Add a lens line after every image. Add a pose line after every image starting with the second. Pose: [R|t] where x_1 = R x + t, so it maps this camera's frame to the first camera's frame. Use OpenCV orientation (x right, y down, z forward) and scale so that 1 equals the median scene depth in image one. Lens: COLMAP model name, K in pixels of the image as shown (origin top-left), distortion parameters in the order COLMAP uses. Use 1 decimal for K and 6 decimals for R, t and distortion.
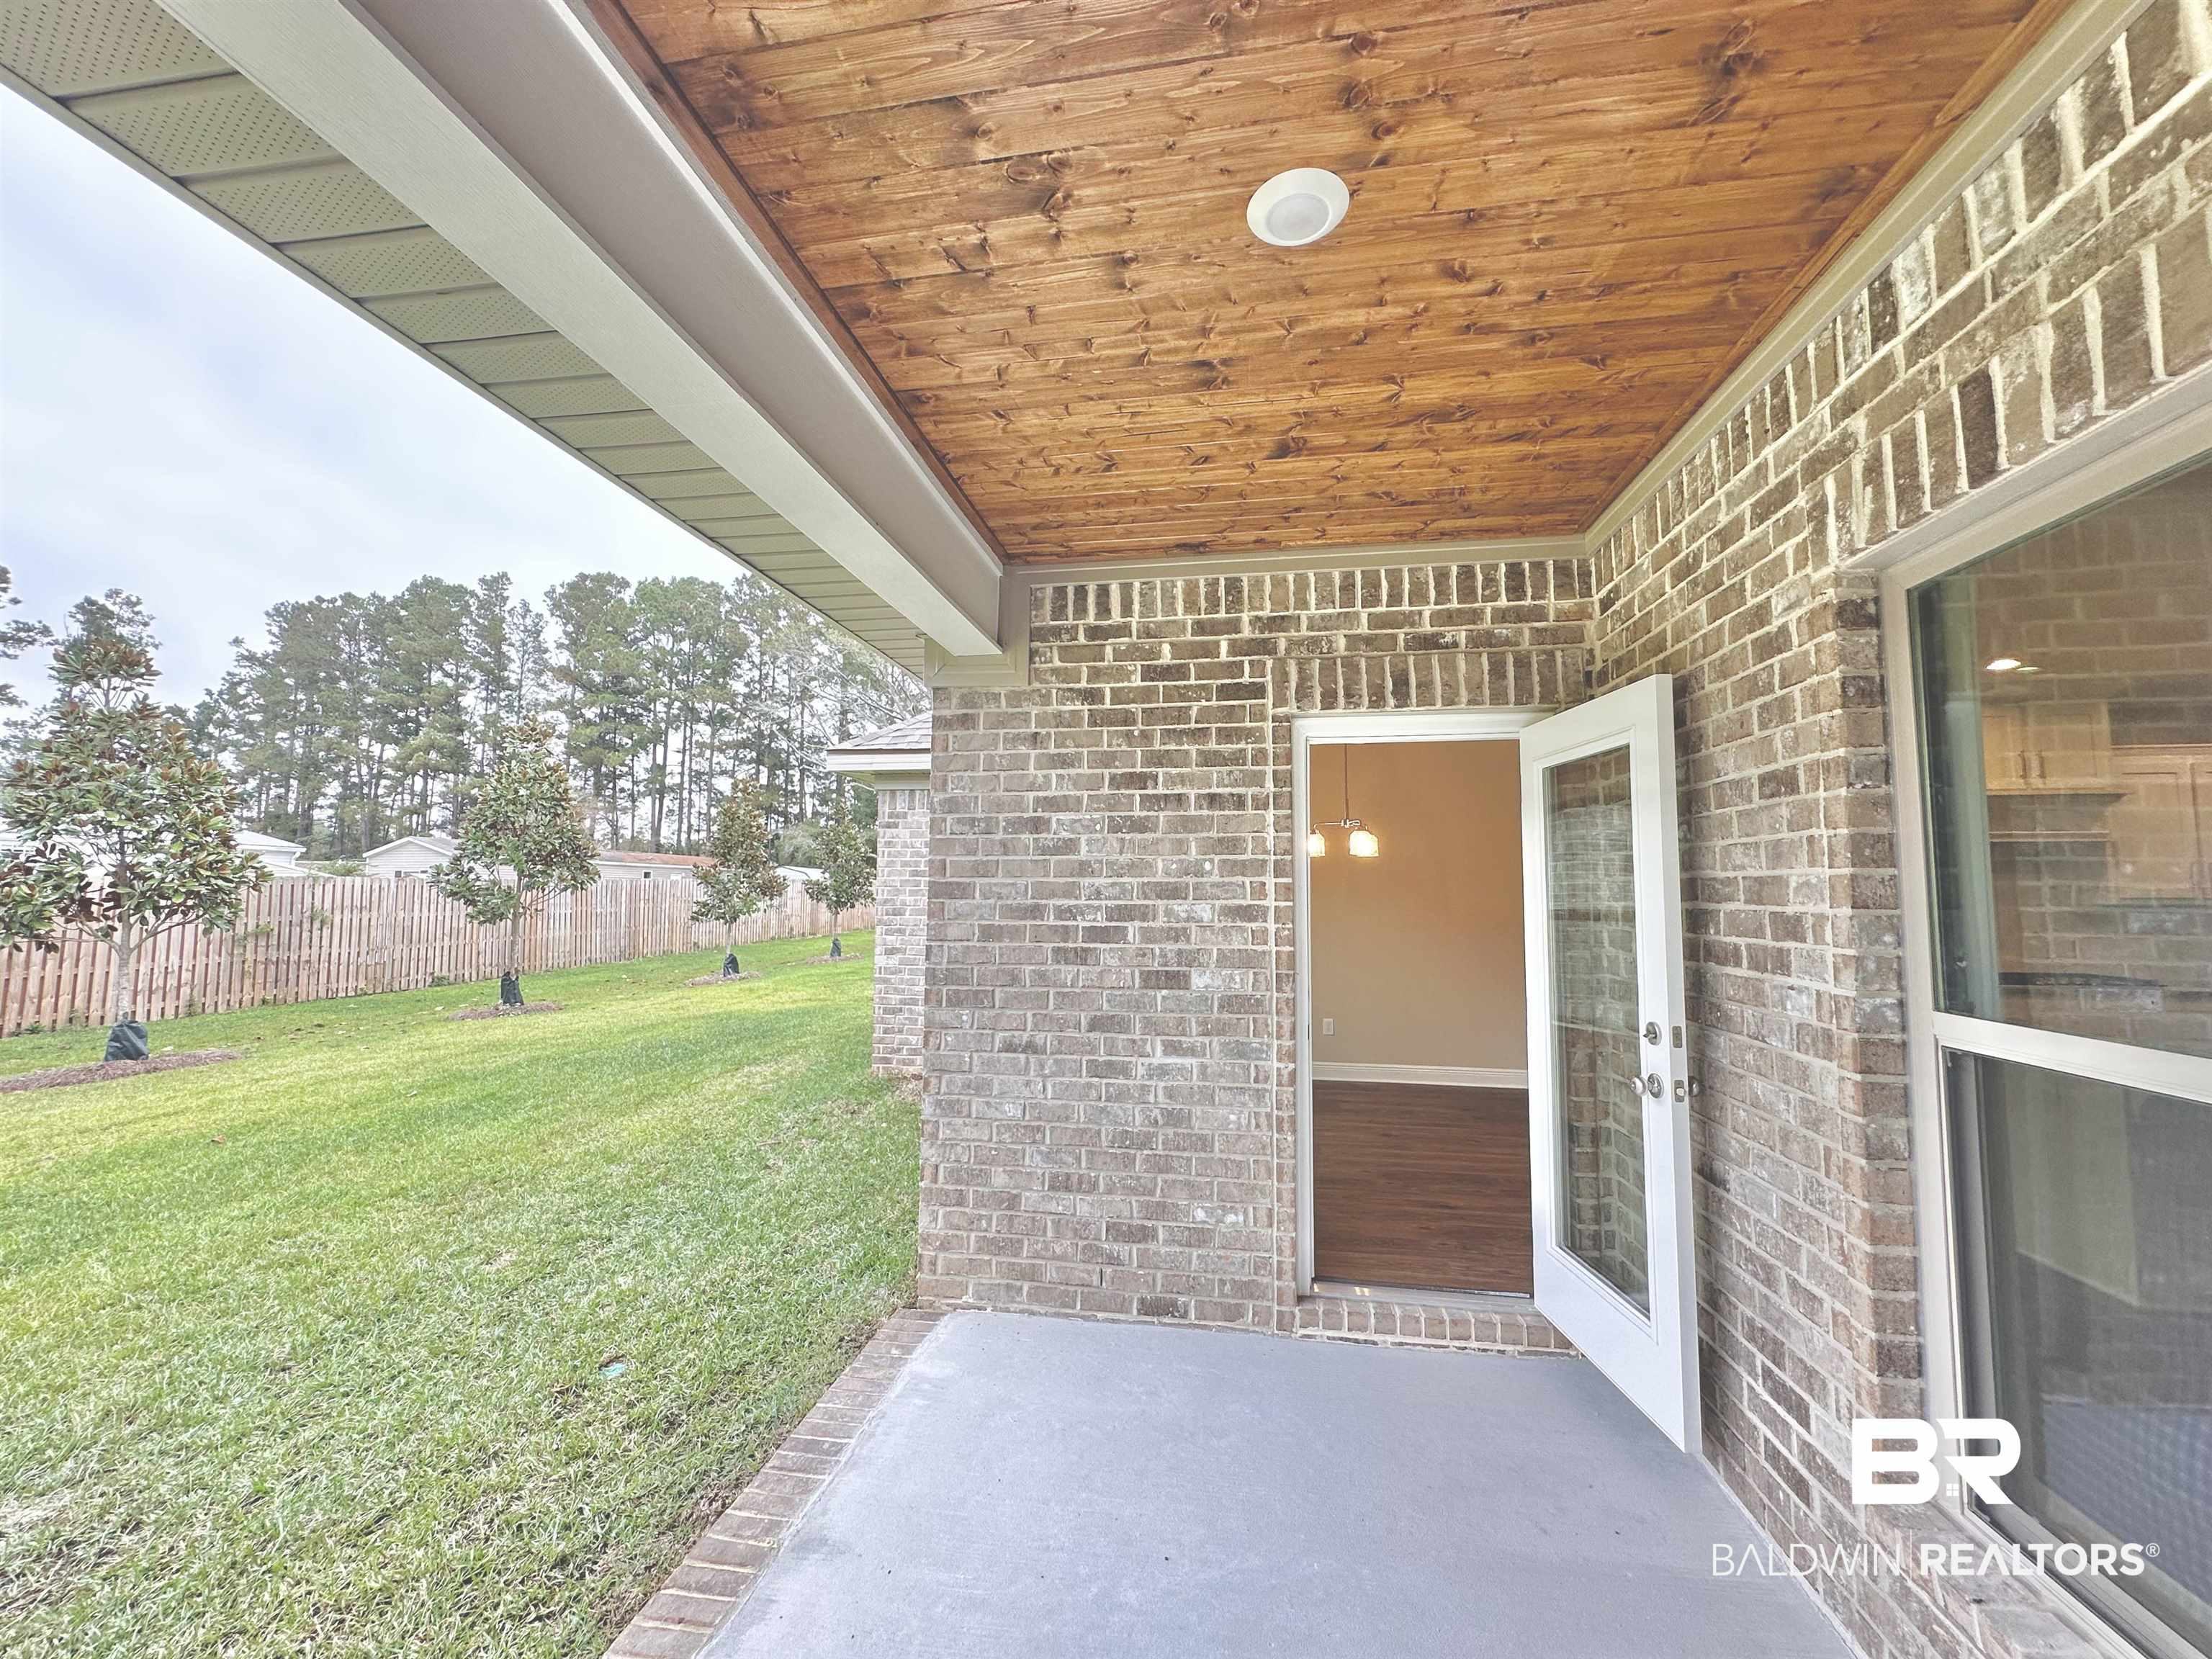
lens RADIAL K [[878.6, 0, 1105.8], [0, 878.6, 830.4], [0, 0, 1]] dist [-0.001543, 0.000028]
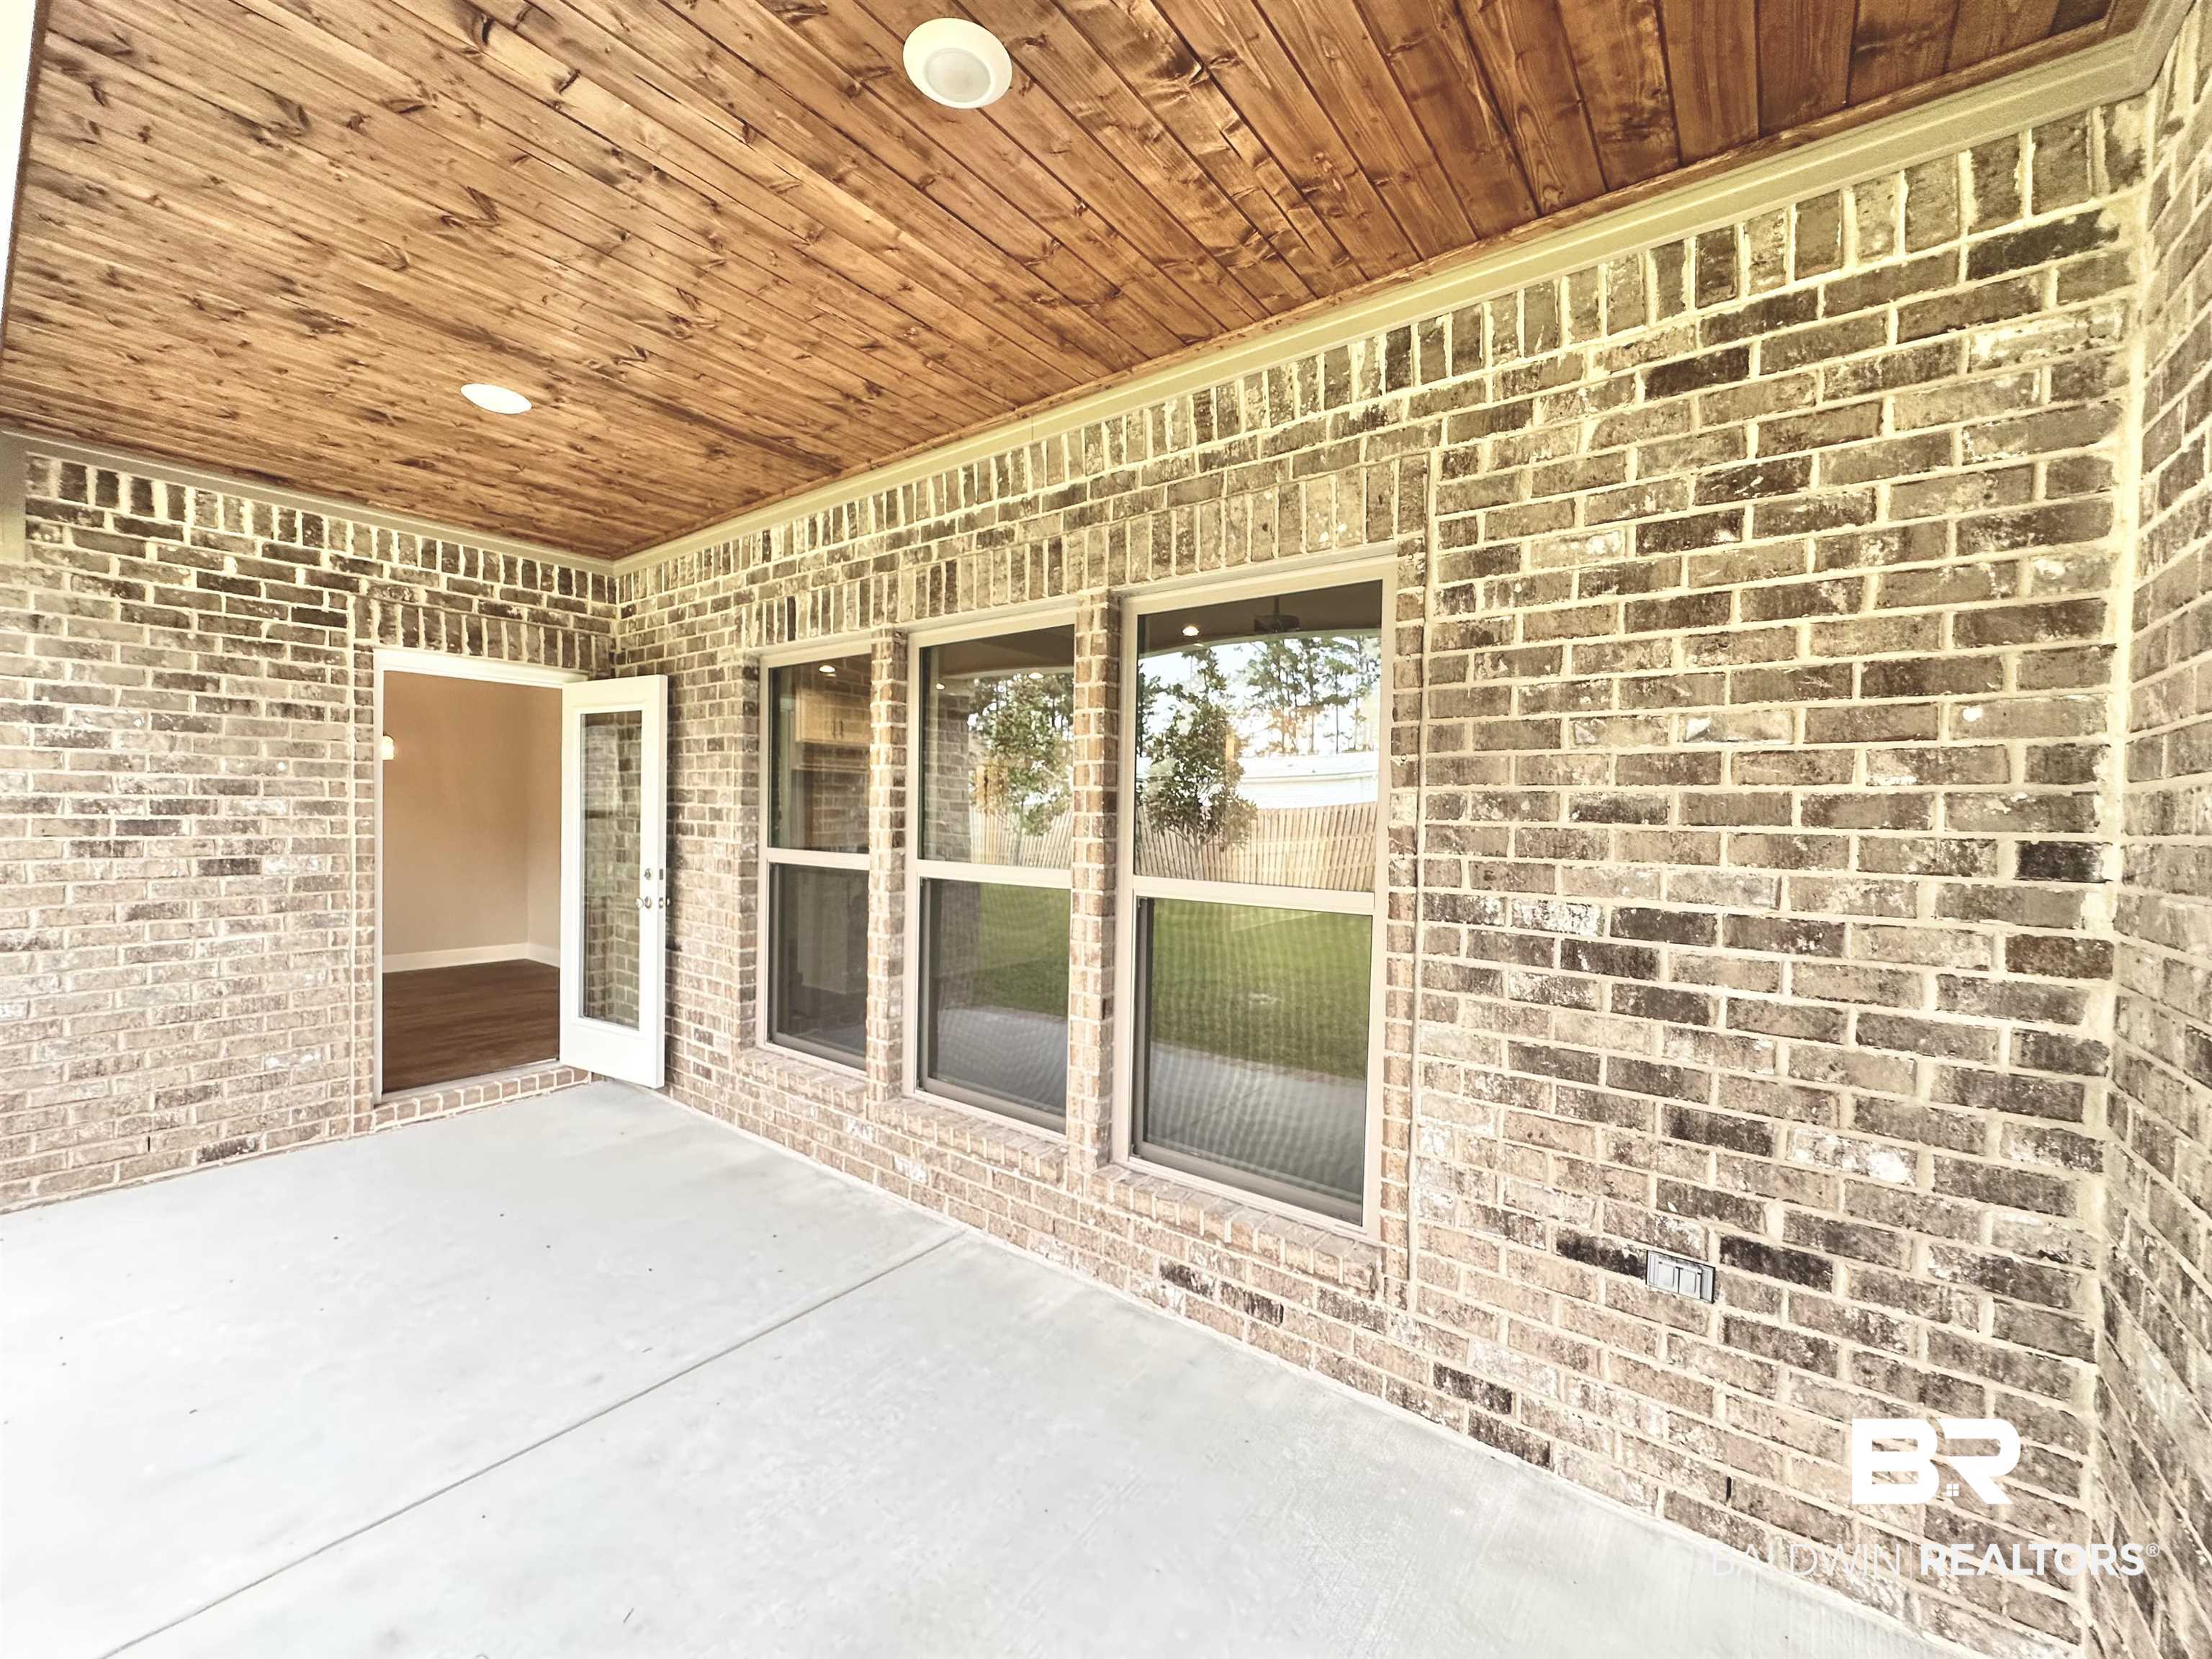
lens RADIAL K [[908.2, 0, 1105.4], [0, 908.2, 831.8], [0, 0, 1]] dist [0.000731, 0.000213]
pose [[0.478772, -0.015773, 0.877798, -0.417046], [-0.079153, 0.994991, 0.061051, -0.032733], [-0.874364, -0.098710, 0.475125, -0.517771]]
